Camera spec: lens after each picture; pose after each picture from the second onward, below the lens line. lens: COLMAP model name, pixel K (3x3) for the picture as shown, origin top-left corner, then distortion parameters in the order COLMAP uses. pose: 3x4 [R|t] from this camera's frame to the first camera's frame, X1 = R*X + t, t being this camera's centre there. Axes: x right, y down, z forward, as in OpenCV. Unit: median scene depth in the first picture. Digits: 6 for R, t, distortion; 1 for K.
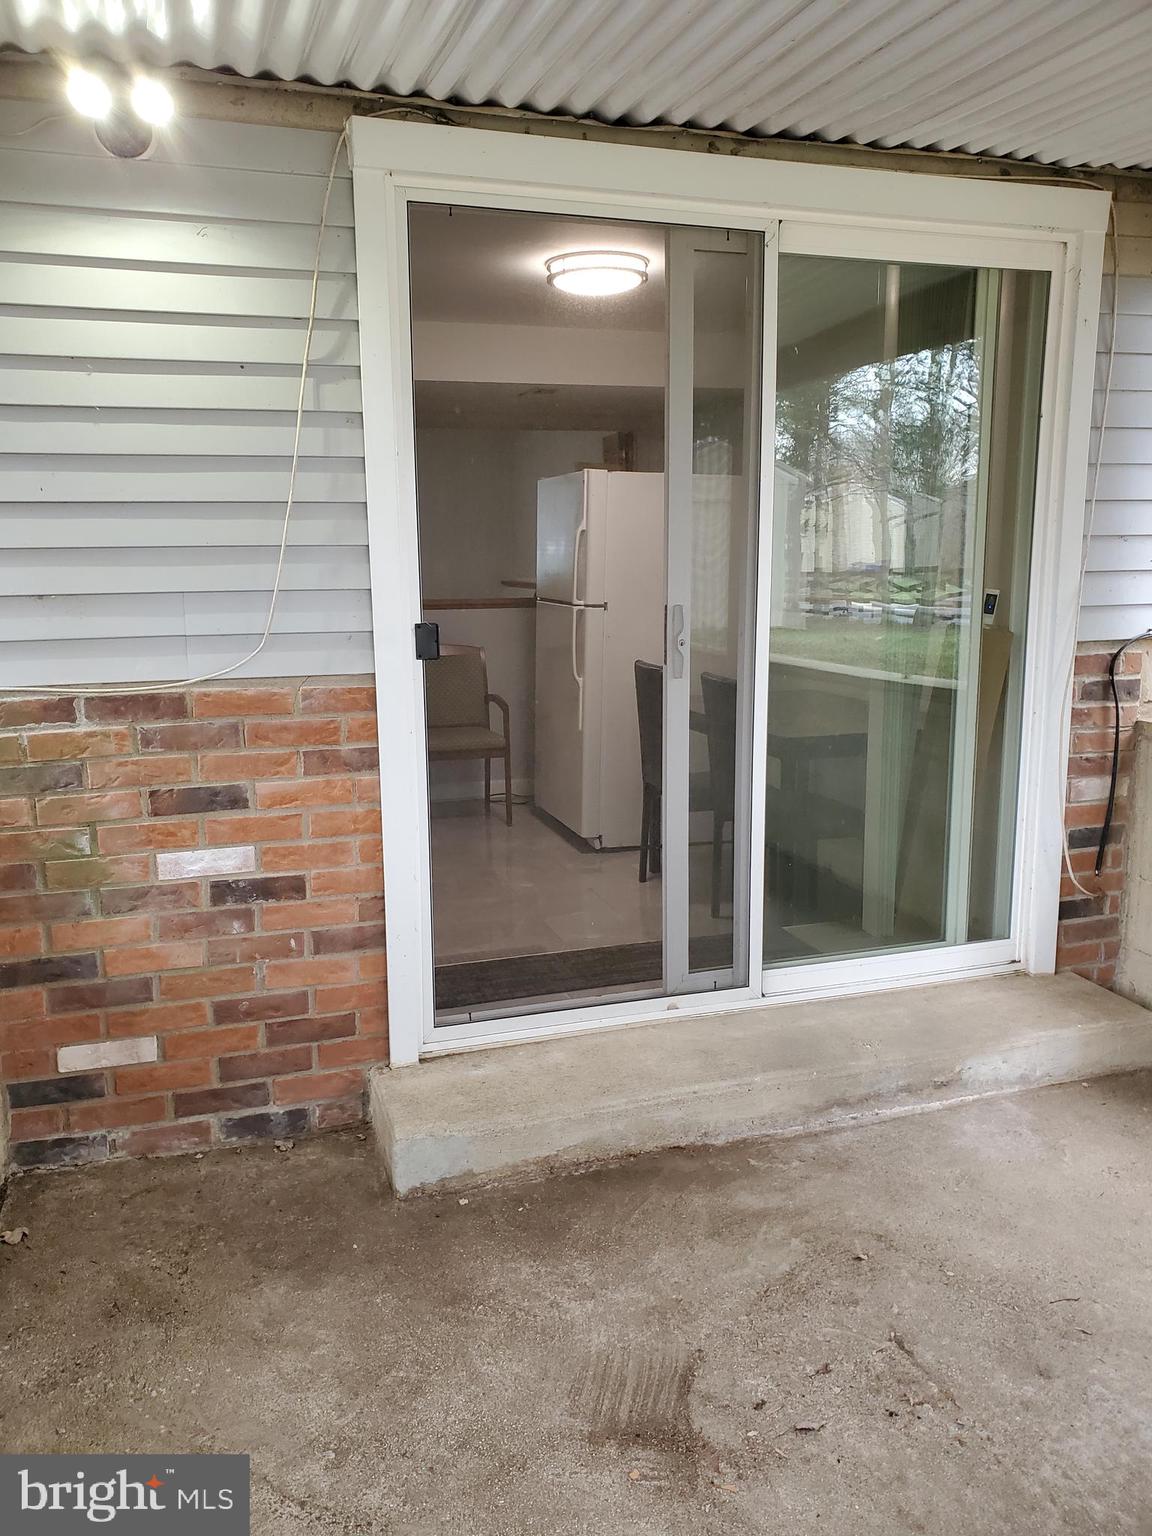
lens RADIAL K [[1194.1, 0, 561.4], [0, 1194.1, 762.2], [0, 0, 1]] dist [0.028028, -0.027042]
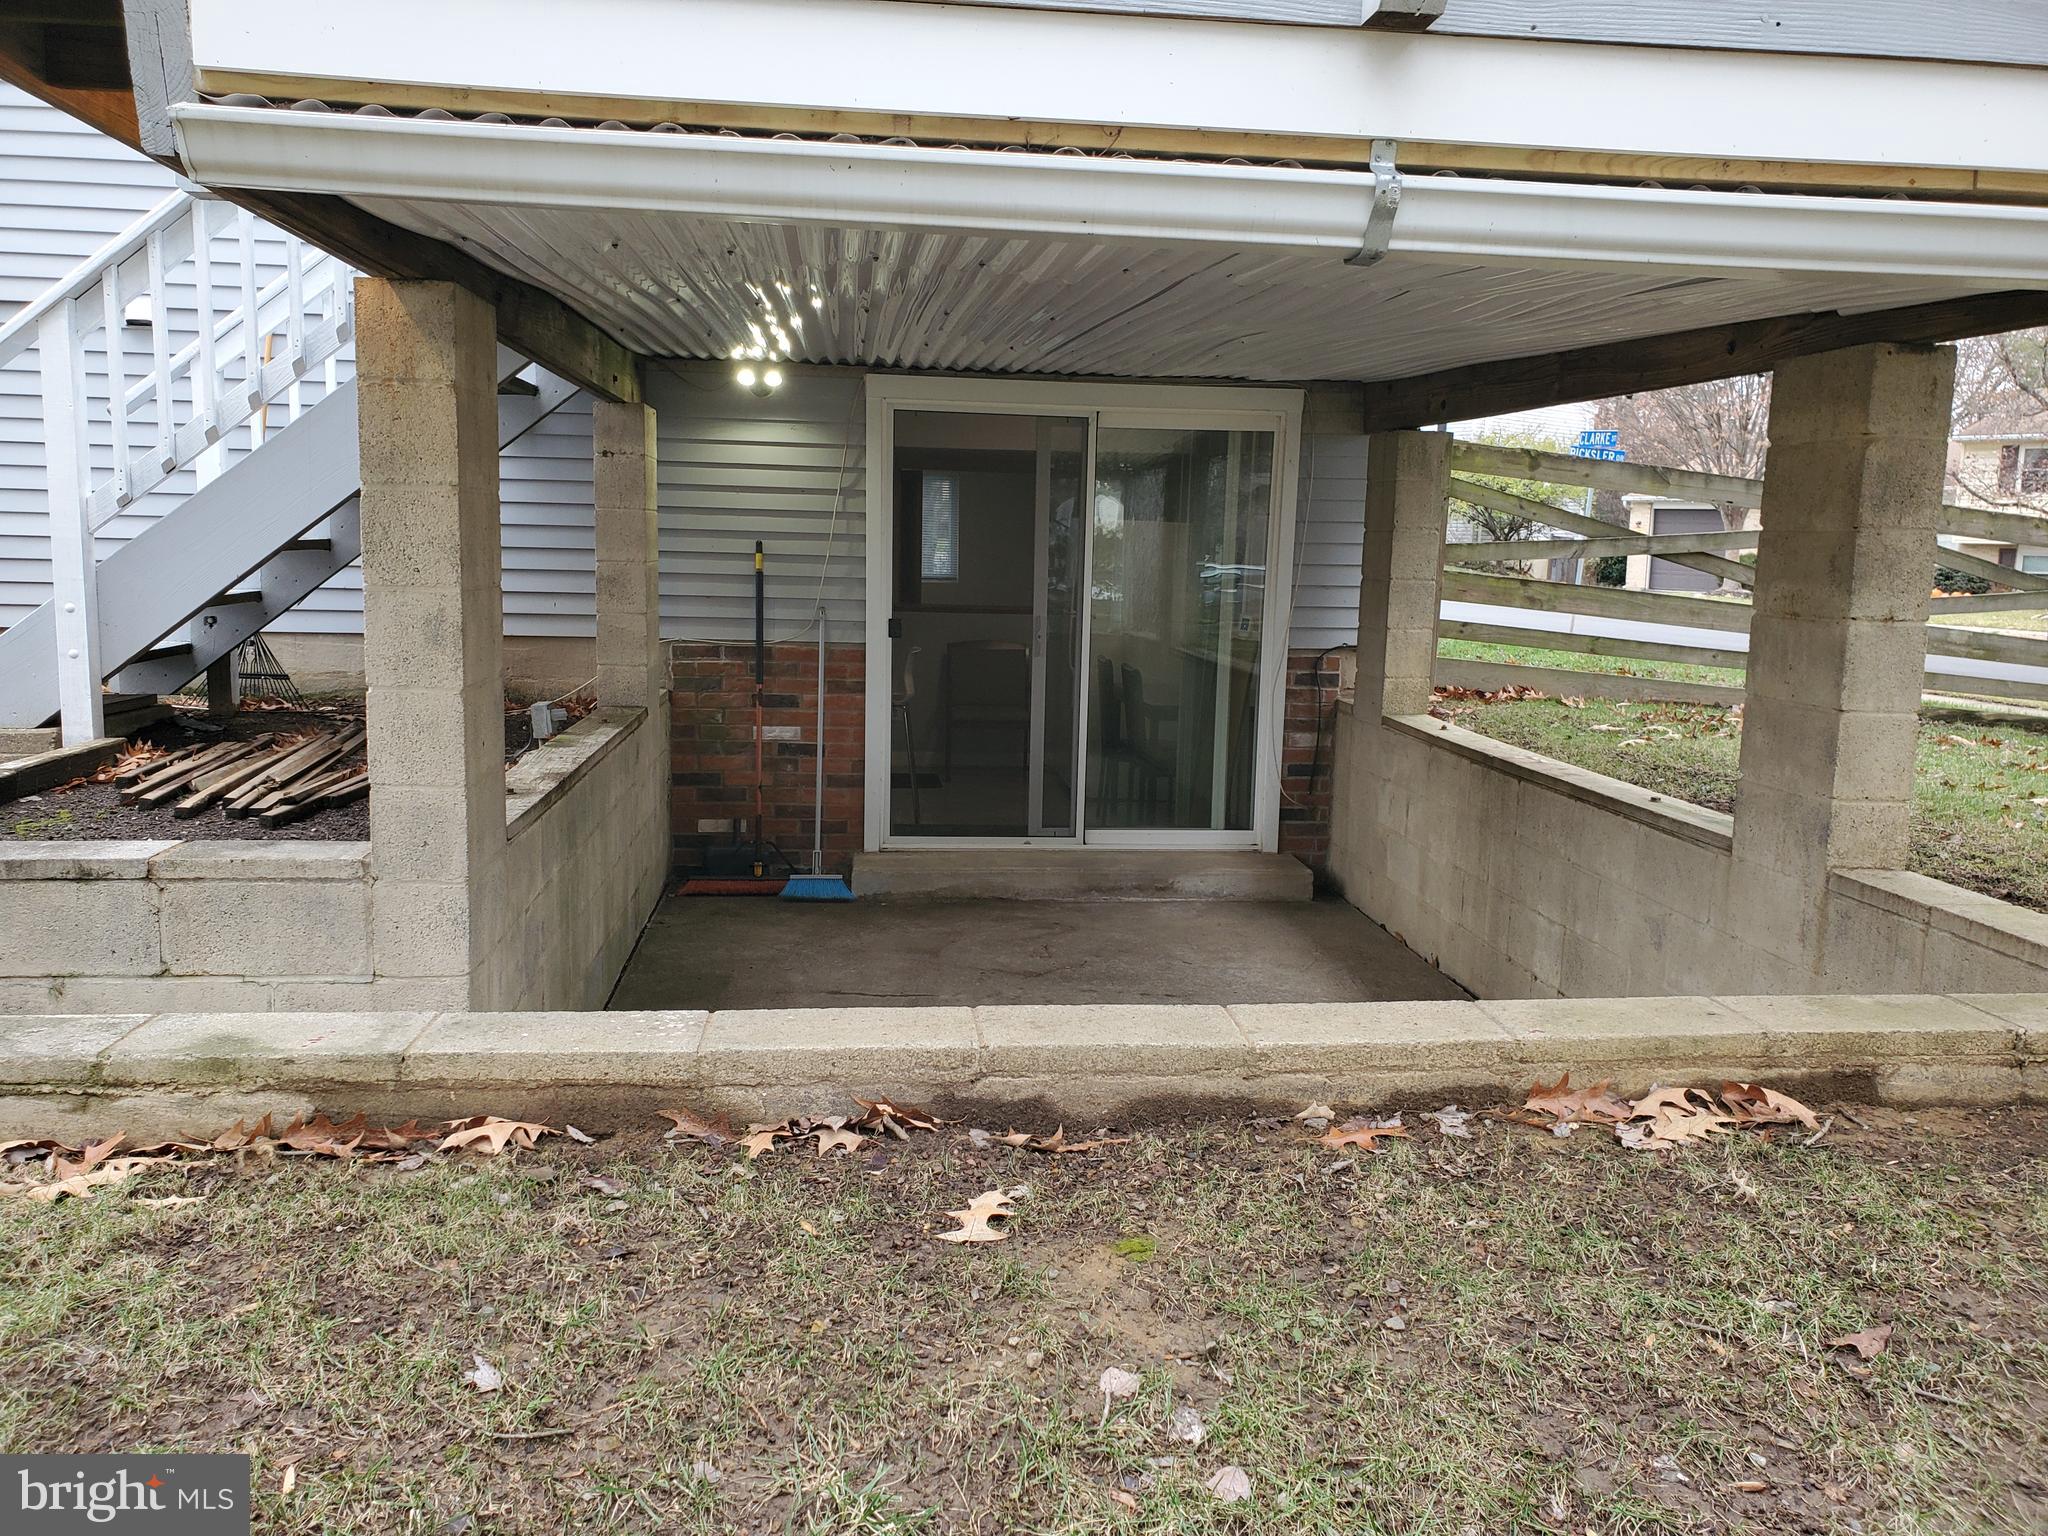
lens RADIAL K [[1592.1, 0, 1036.3], [0, 1592.1, 768.6], [0, 0, 1]] dist [0.028028, -0.027042]
pose [[0.978964, 0.062483, -0.194231, 0.632705], [-0.069511, 0.997143, -0.029574, 0.187265], [0.191828, 0.042453, 0.980510, -1.483723]]
